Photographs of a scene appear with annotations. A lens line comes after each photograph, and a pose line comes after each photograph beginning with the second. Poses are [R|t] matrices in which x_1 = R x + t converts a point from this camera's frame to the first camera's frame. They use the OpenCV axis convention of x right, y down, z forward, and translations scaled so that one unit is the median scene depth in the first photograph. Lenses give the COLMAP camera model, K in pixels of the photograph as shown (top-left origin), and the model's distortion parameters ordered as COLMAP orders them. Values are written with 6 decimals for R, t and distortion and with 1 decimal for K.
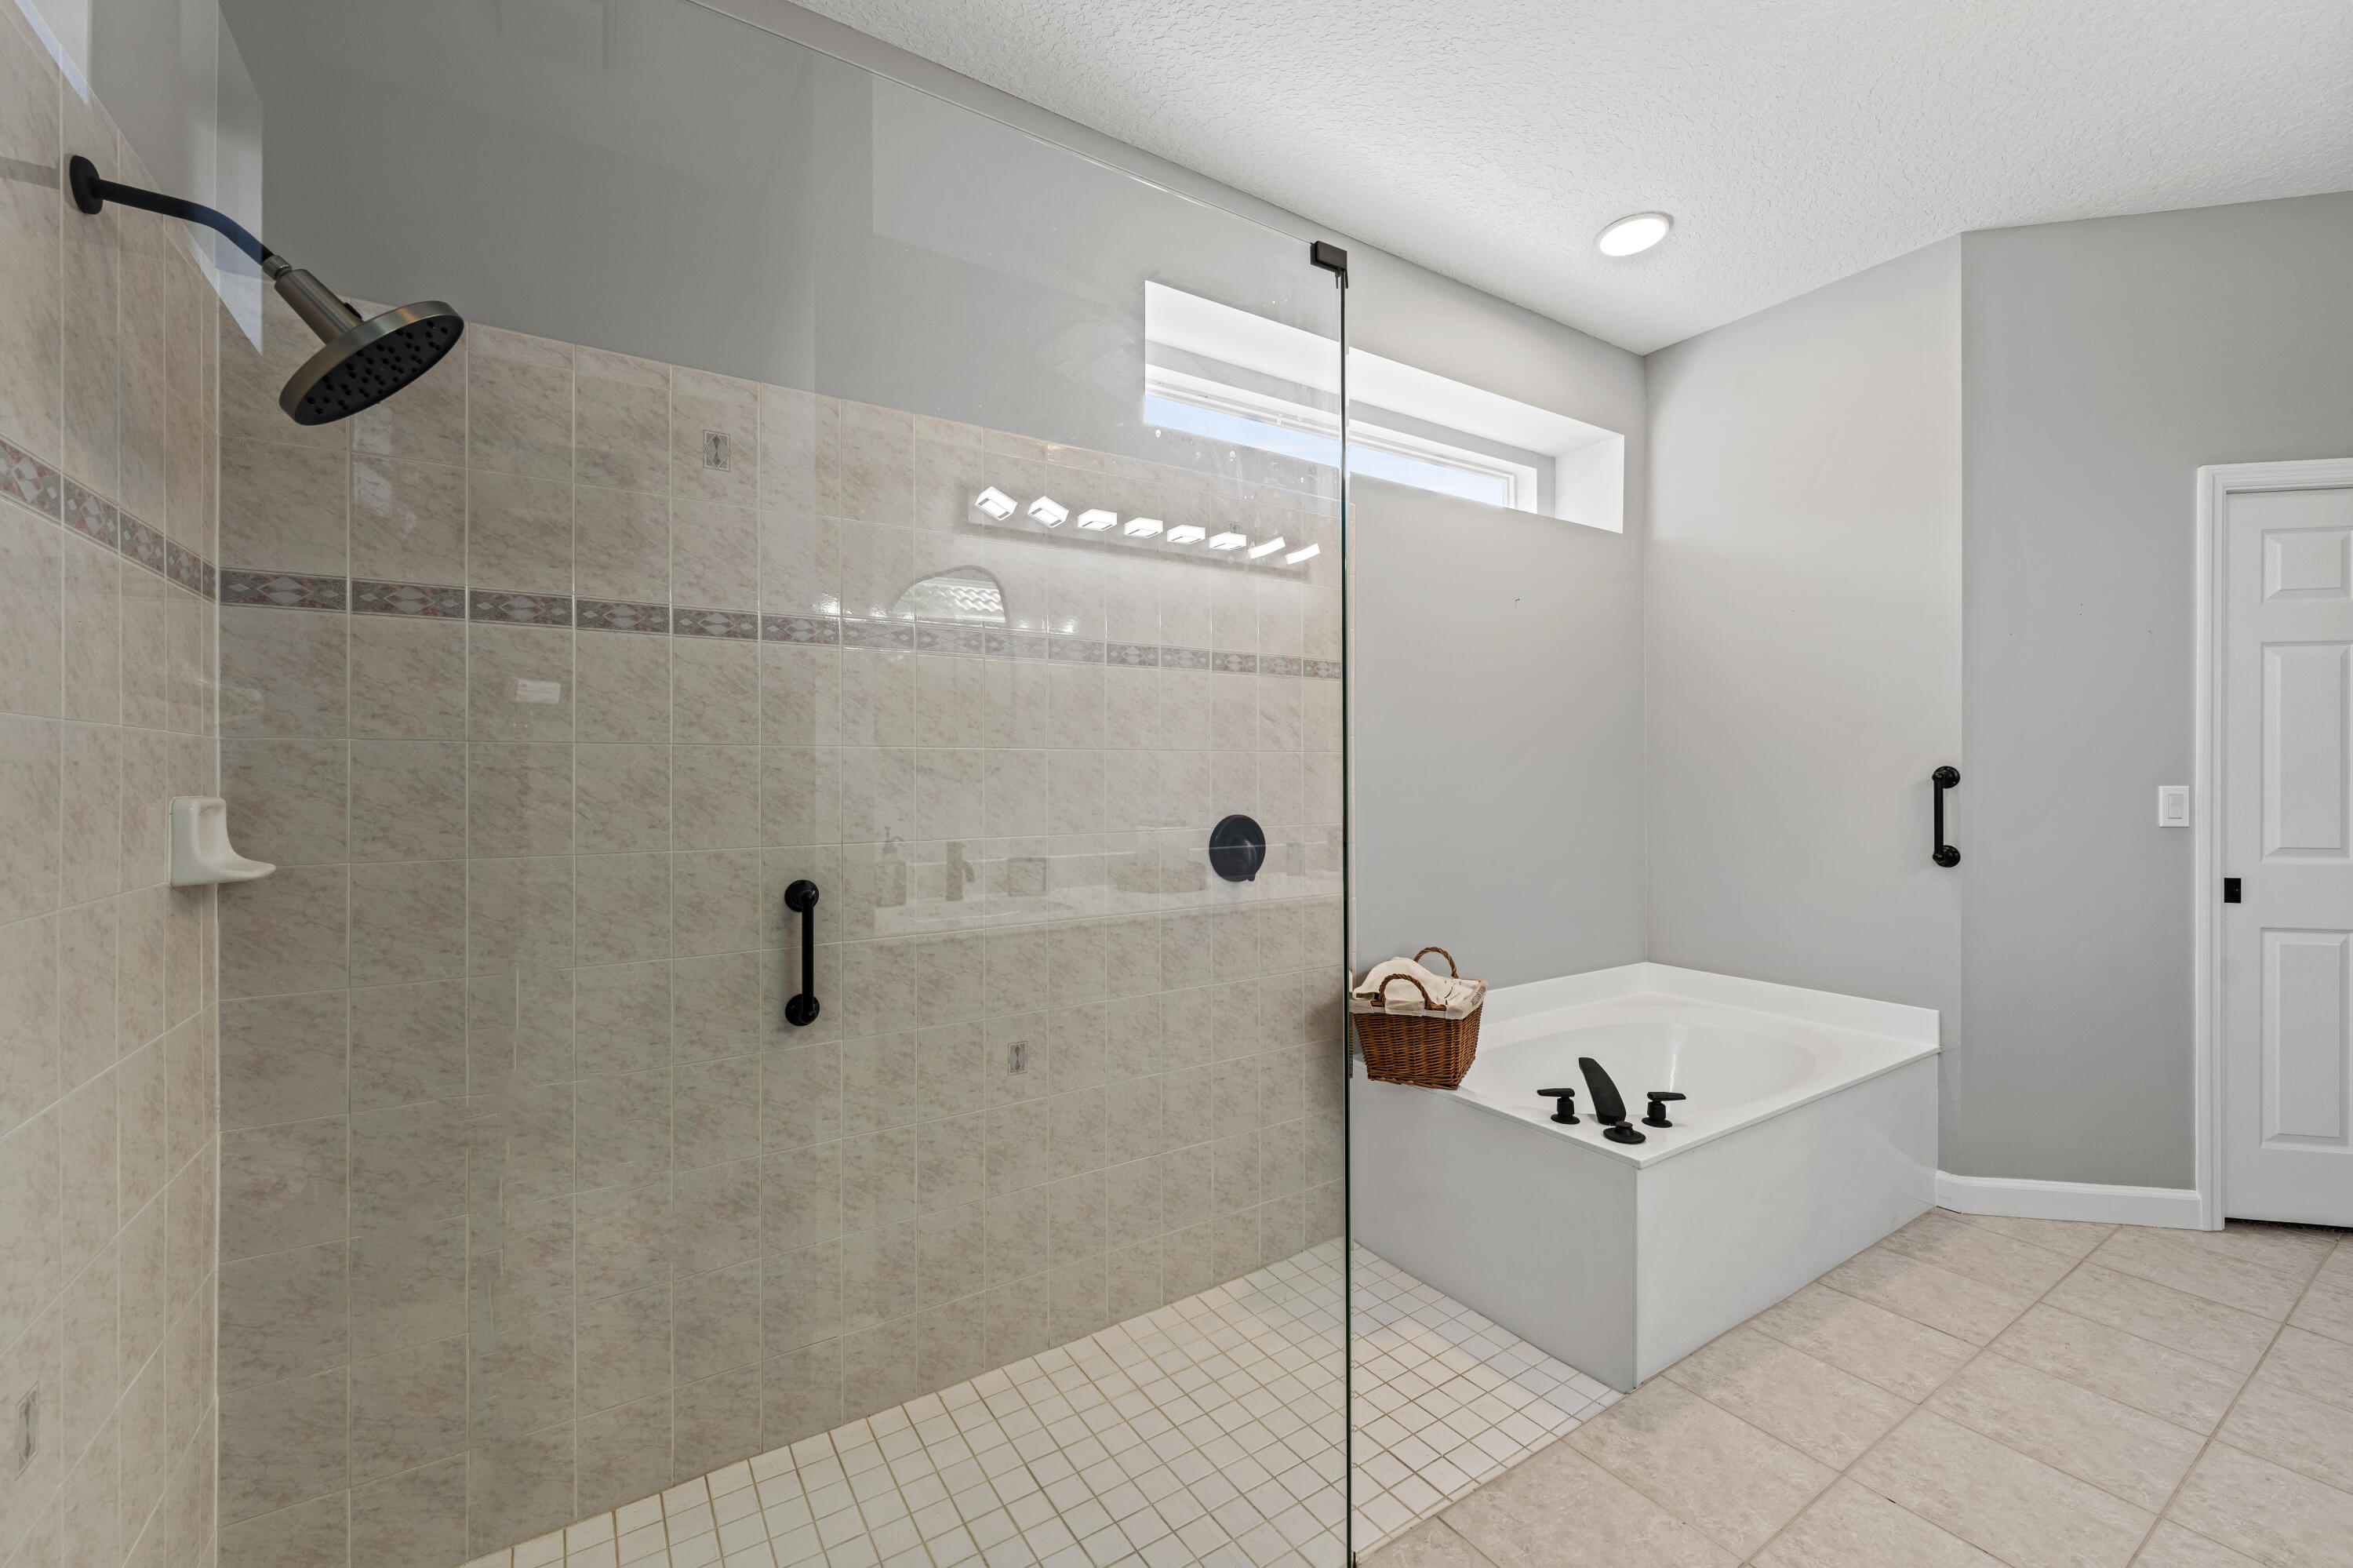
lens RADIAL K [[950.5, 0, 1184.7], [0, 950.5, 776.6], [0, 0, 1]] dist [0.000756, -0.000614]
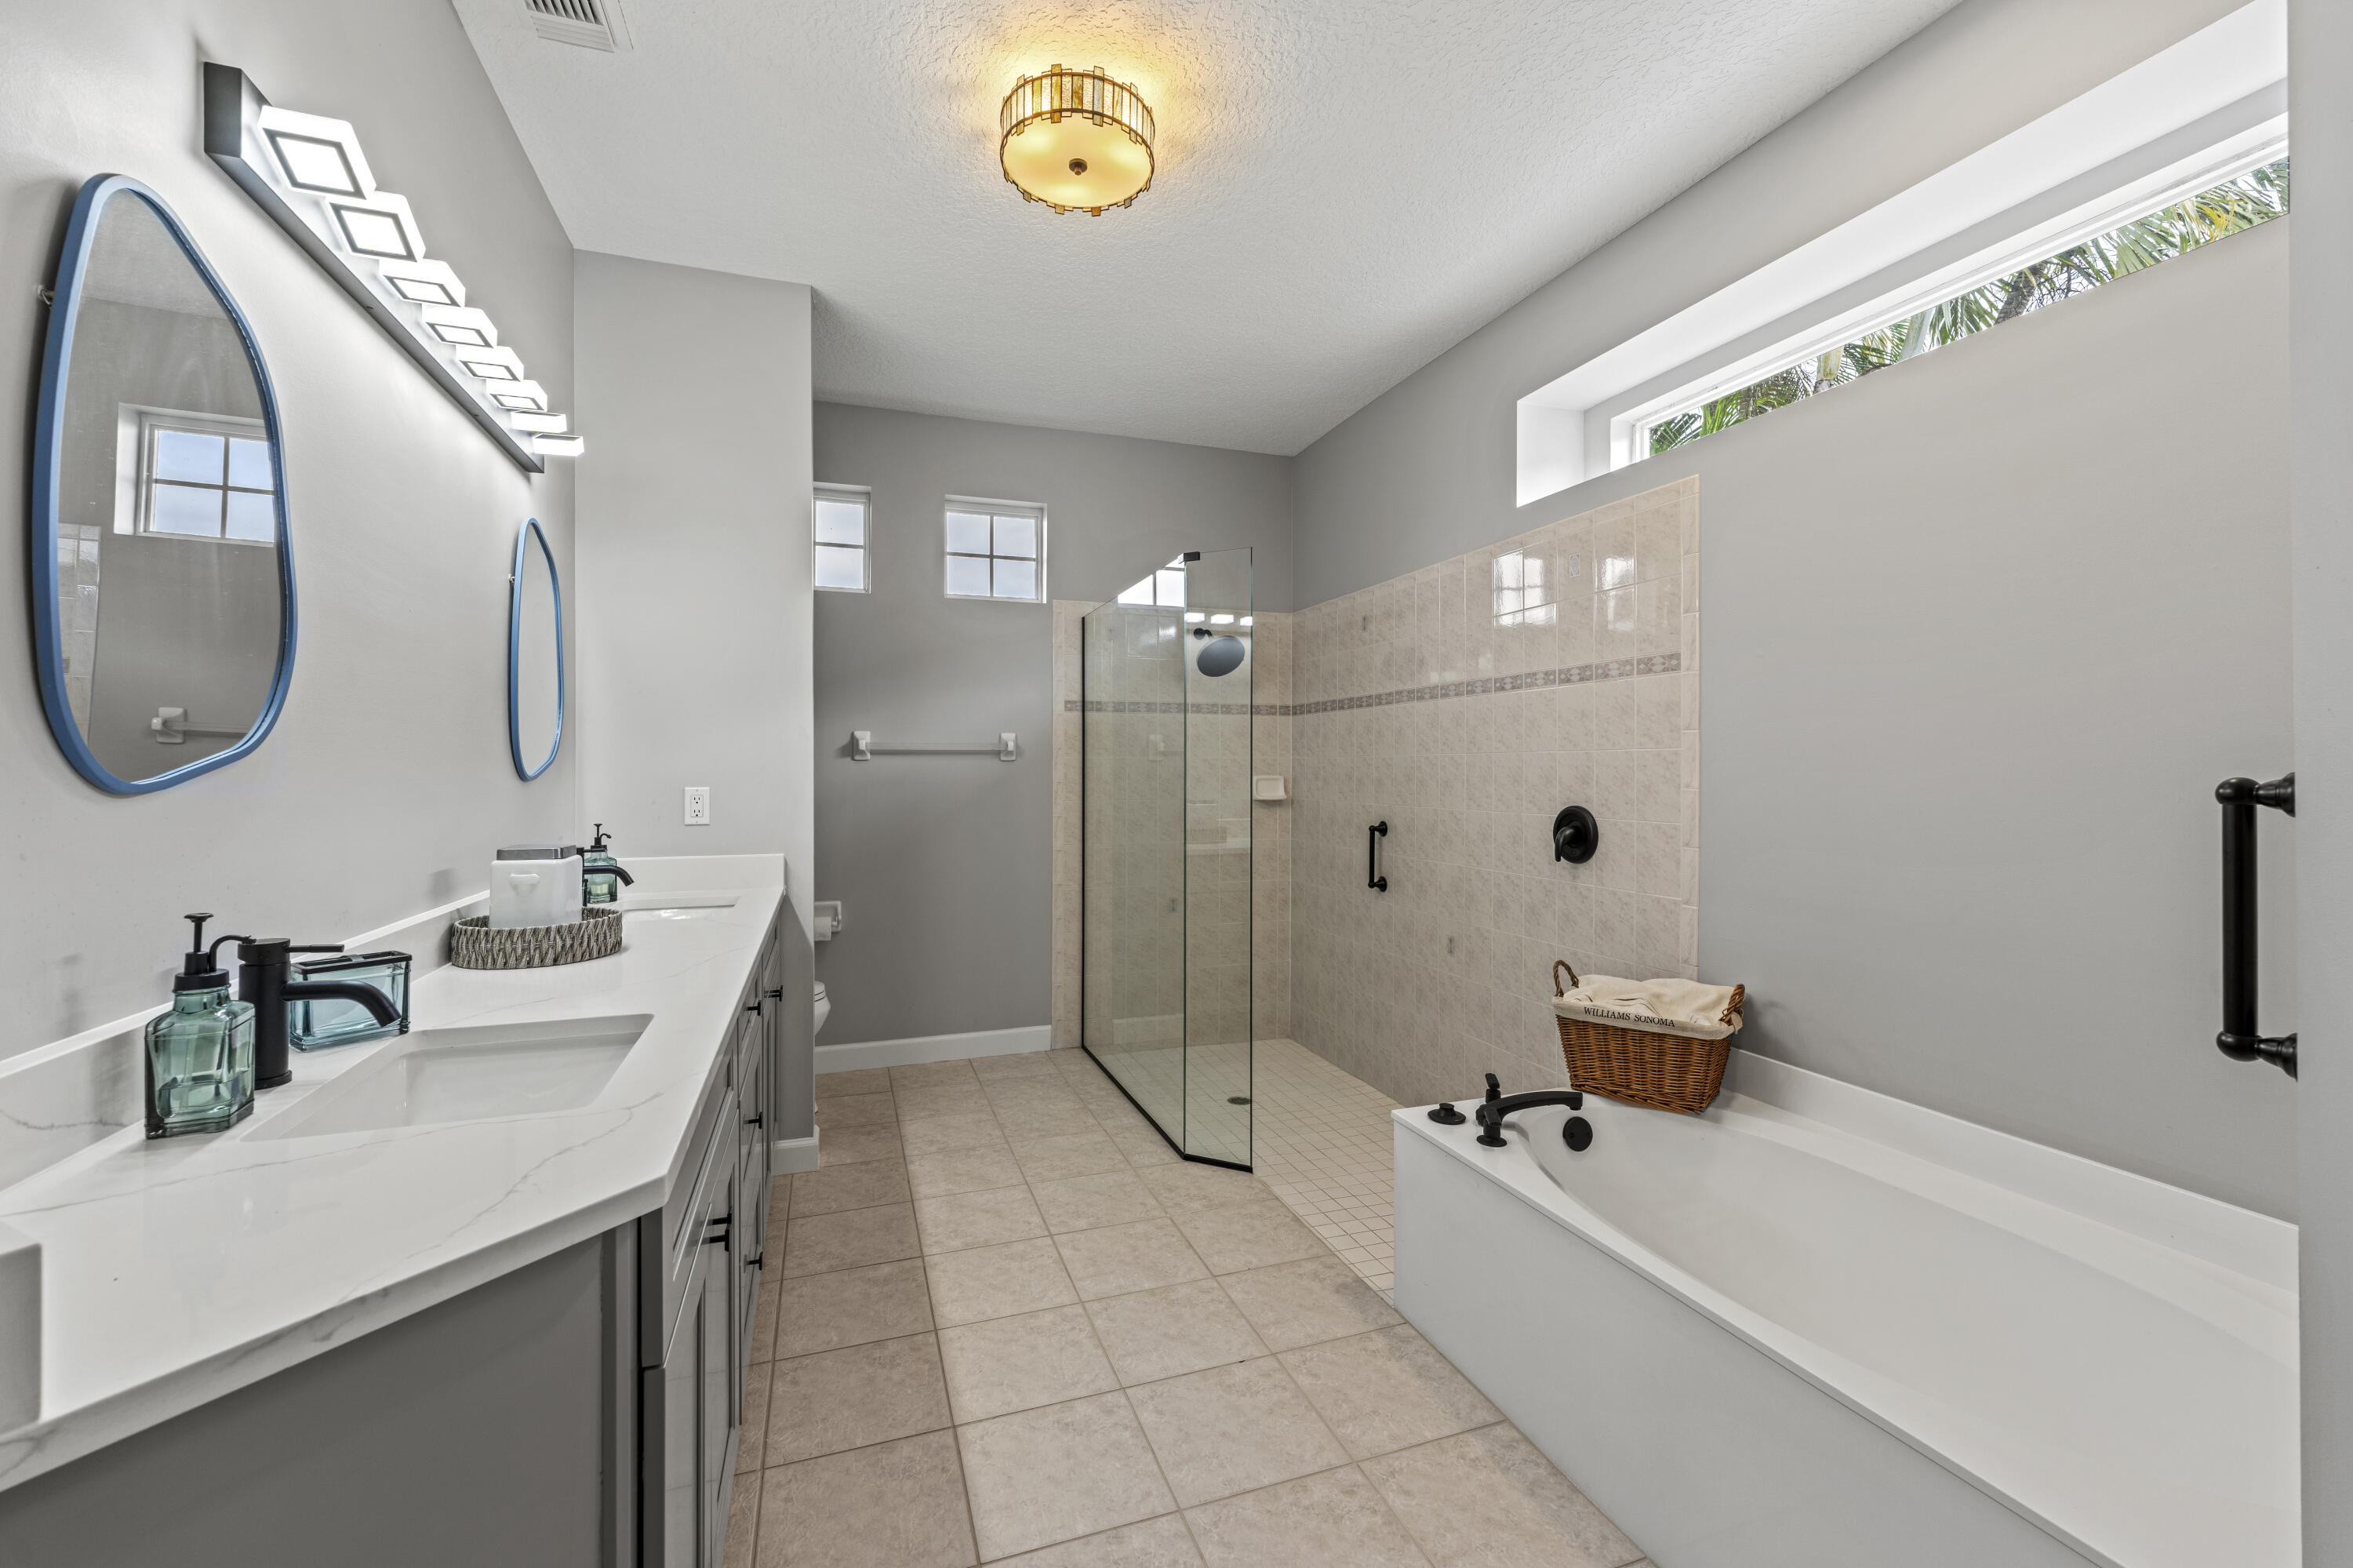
lens RADIAL K [[950.5, 0, 1138.3], [0, 950.5, 763.6], [0, 0, 1]] dist [0.000756, -0.000614]
pose [[-0.268531, -0.004037, -0.963263, 1.397644], [-0.006212, 0.999978, -0.002459, -0.005324], [0.963251, 0.005323, -0.268550, 0.849649]]
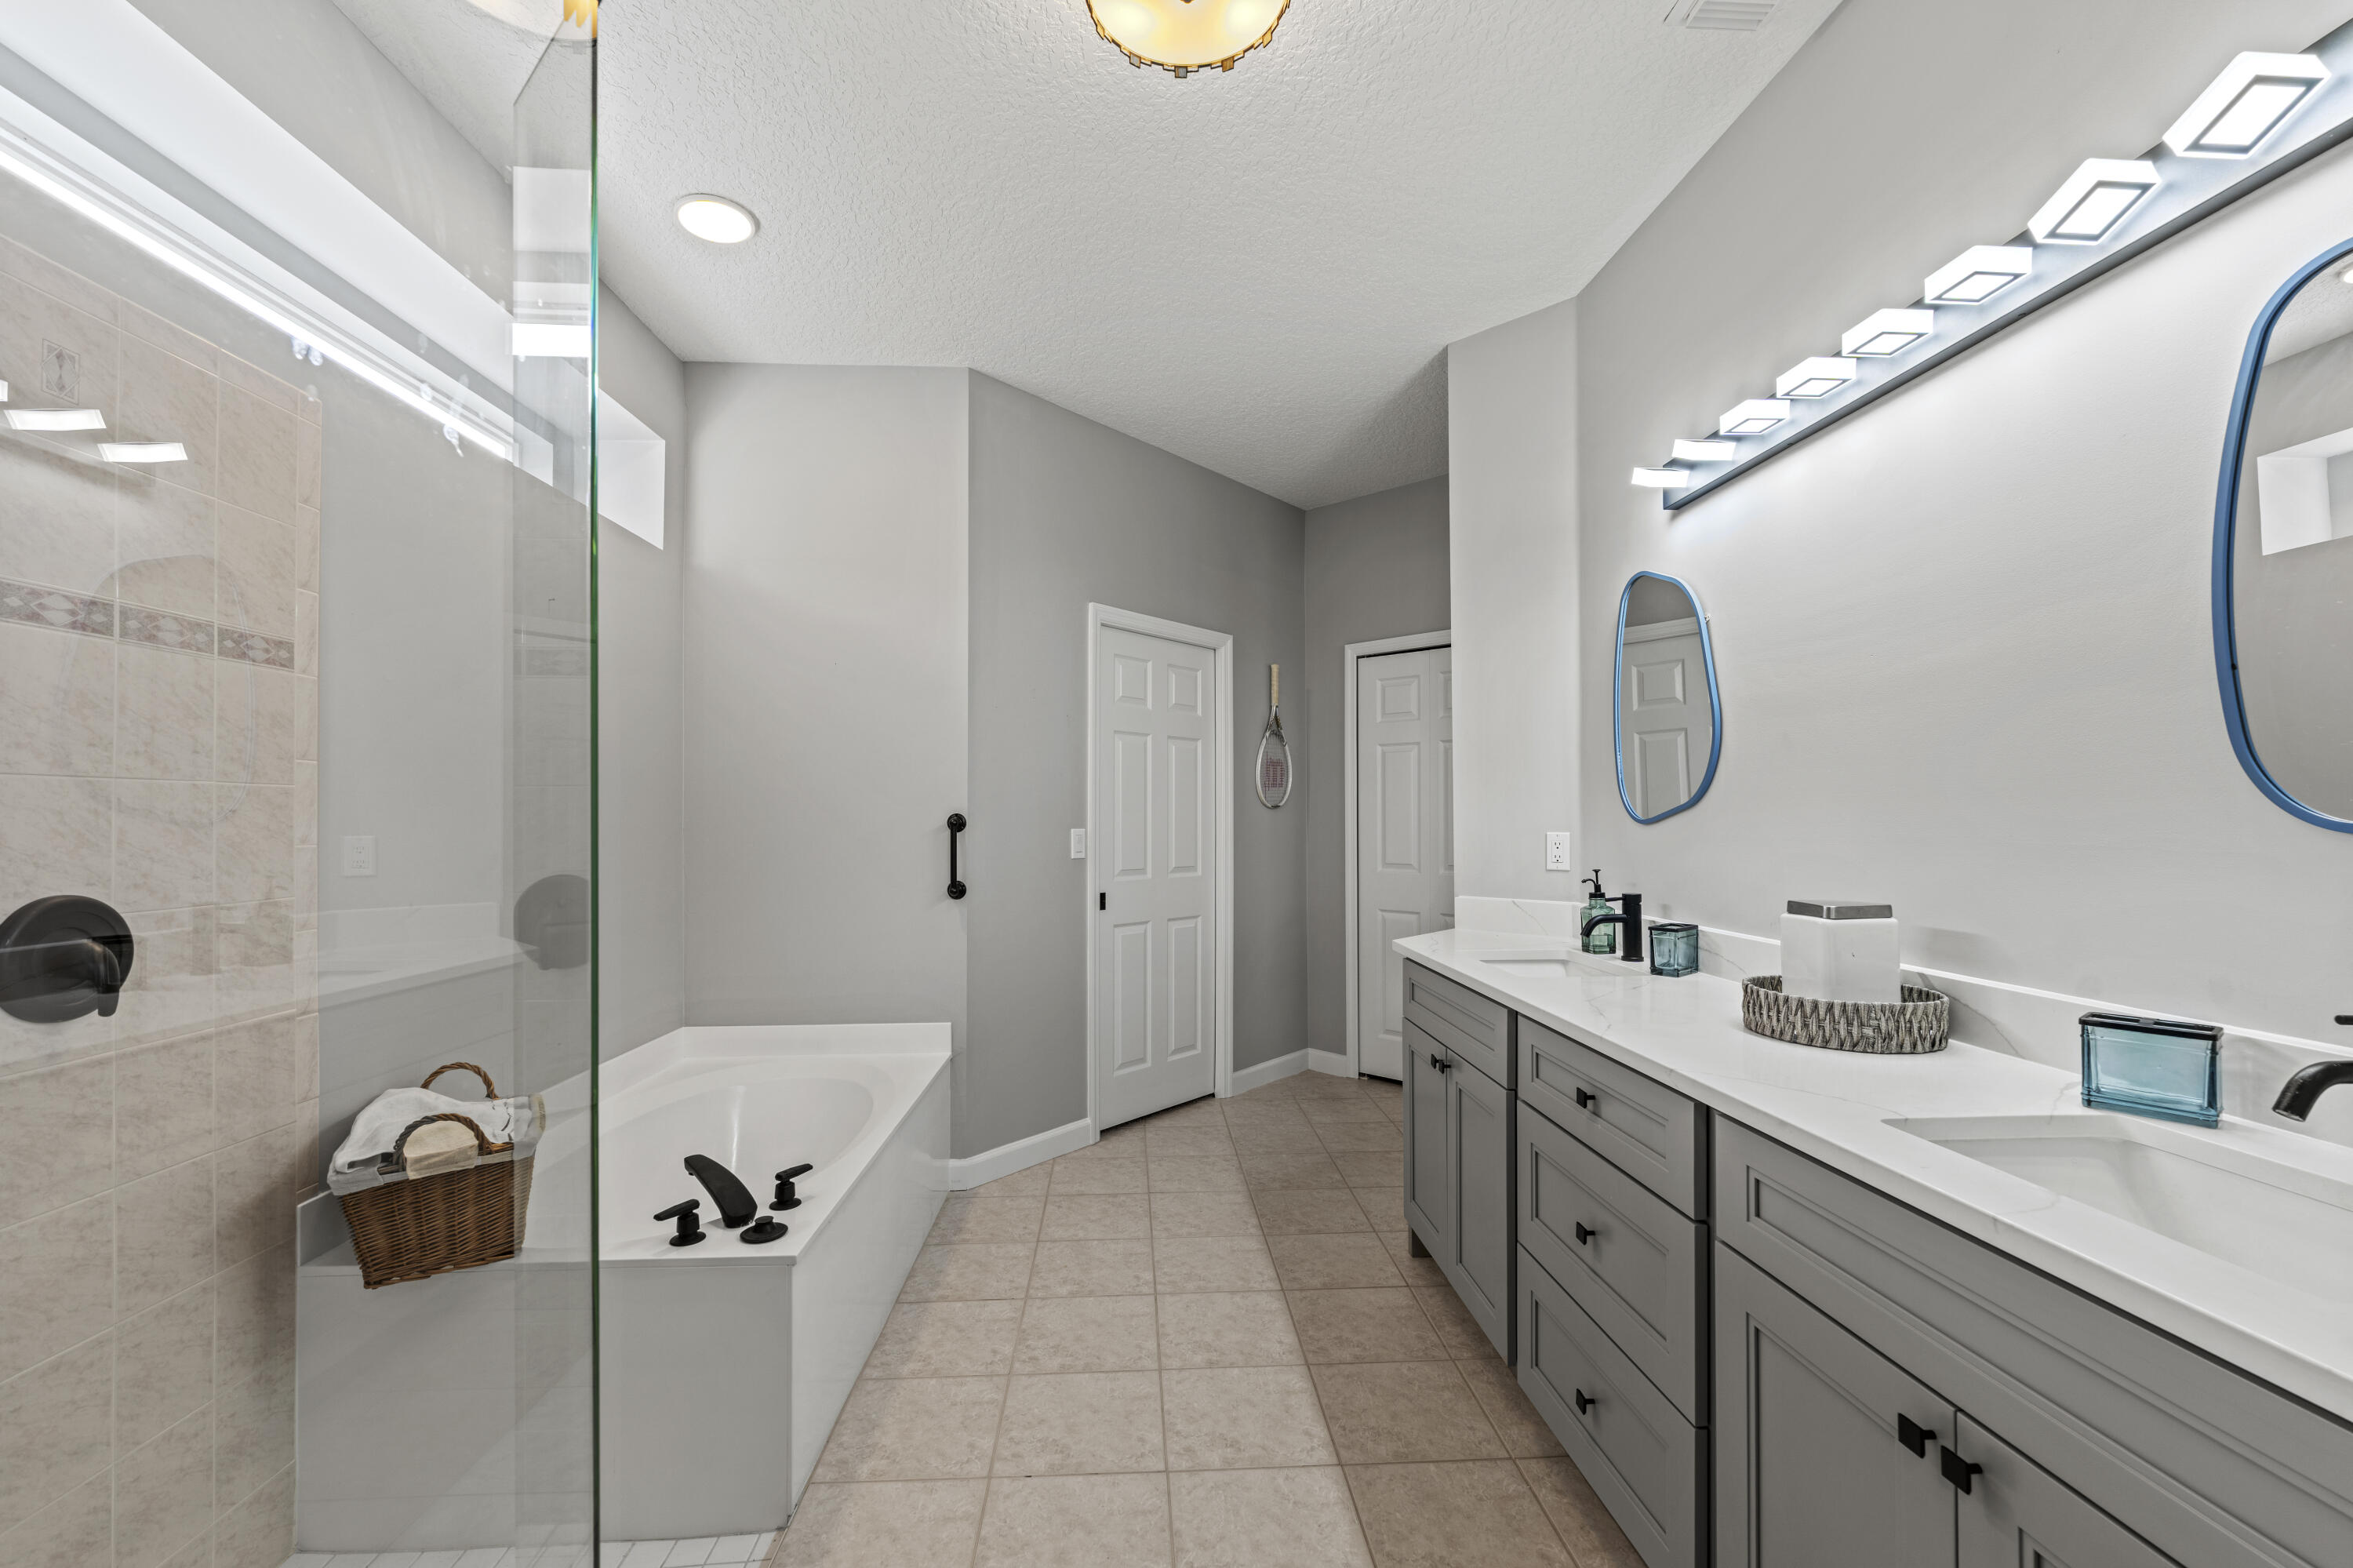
lens RADIAL K [[950.5, 0, 1170.9], [0, 950.5, 811.8], [0, 0, 1]] dist [0.000756, -0.000614]
pose [[0.506055, 0.008152, 0.862463, -0.095623], [0.000378, 0.999953, -0.009674, -0.001598], [-0.862501, 0.005221, 0.506028, 0.206801]]
